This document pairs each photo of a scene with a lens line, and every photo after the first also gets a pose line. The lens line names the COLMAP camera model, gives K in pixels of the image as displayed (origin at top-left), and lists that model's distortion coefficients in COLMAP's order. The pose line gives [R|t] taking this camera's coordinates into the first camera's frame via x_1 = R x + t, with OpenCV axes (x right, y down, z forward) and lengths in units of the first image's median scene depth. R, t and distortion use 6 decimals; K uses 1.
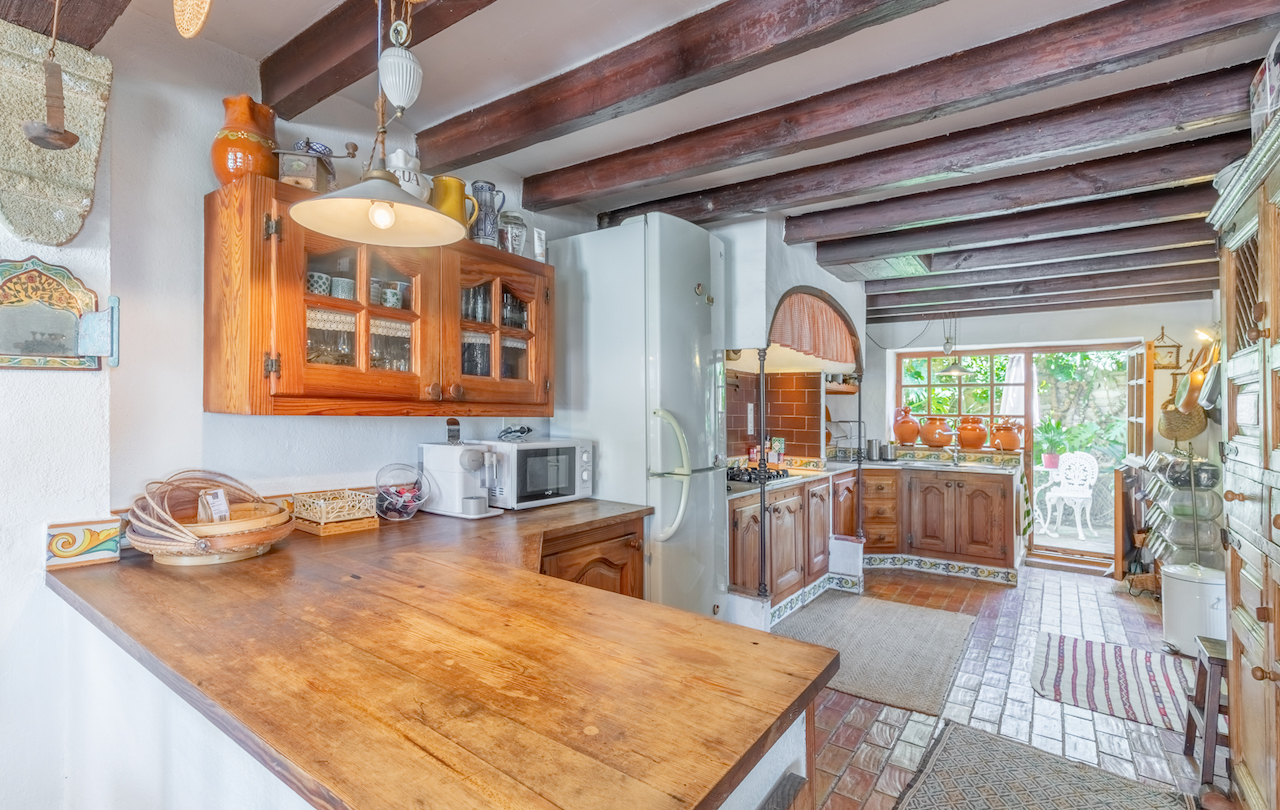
lens RADIAL K [[596.1, 0, 637.3], [0, 596.1, 406.4], [0, 0, 1]] dist [0.004700, 0.000176]
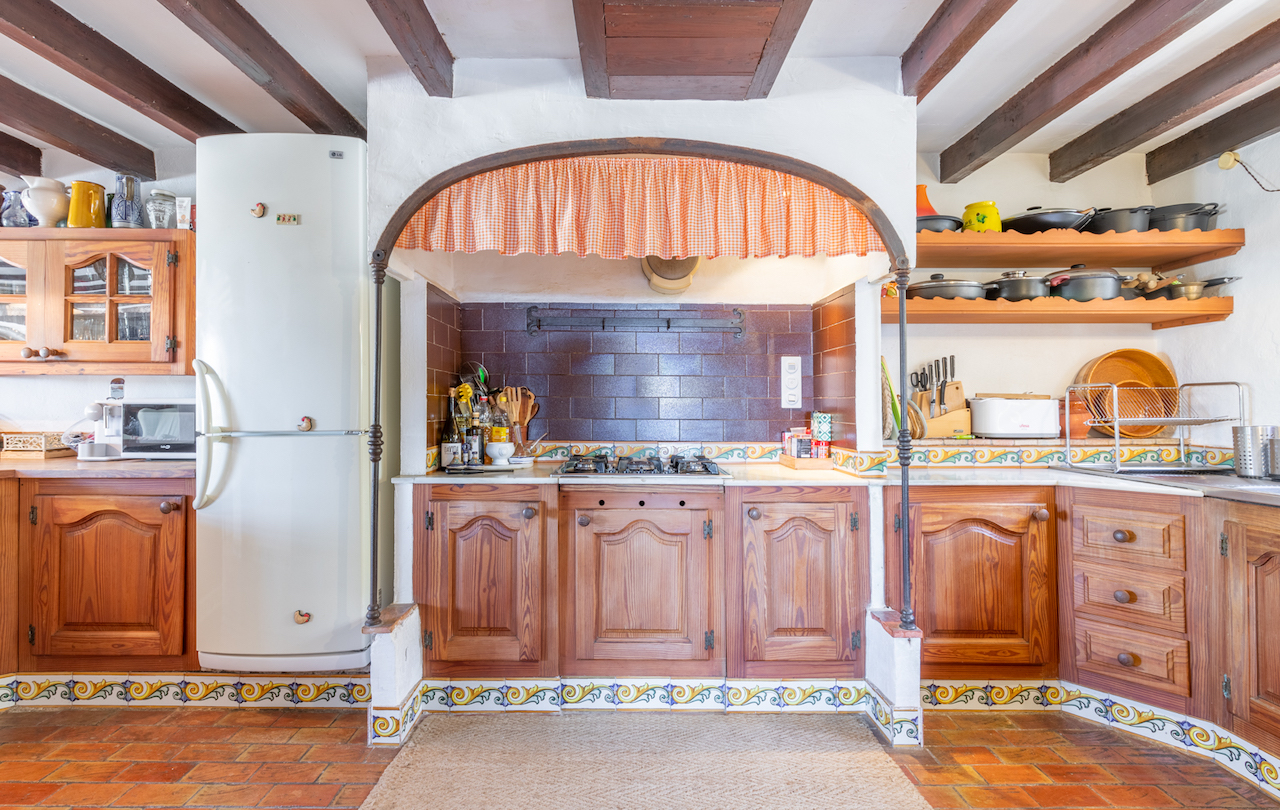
lens RADIAL K [[596.1, 0, 635.4], [0, 596.1, 402.4], [0, 0, 1]] dist [0.004700, 0.000176]
pose [[0.584846, -0.030617, -0.810566, 0.554495], [0.016419, 0.999529, -0.025908, 0.050301], [0.810978, 0.001843, 0.585074, 0.493652]]
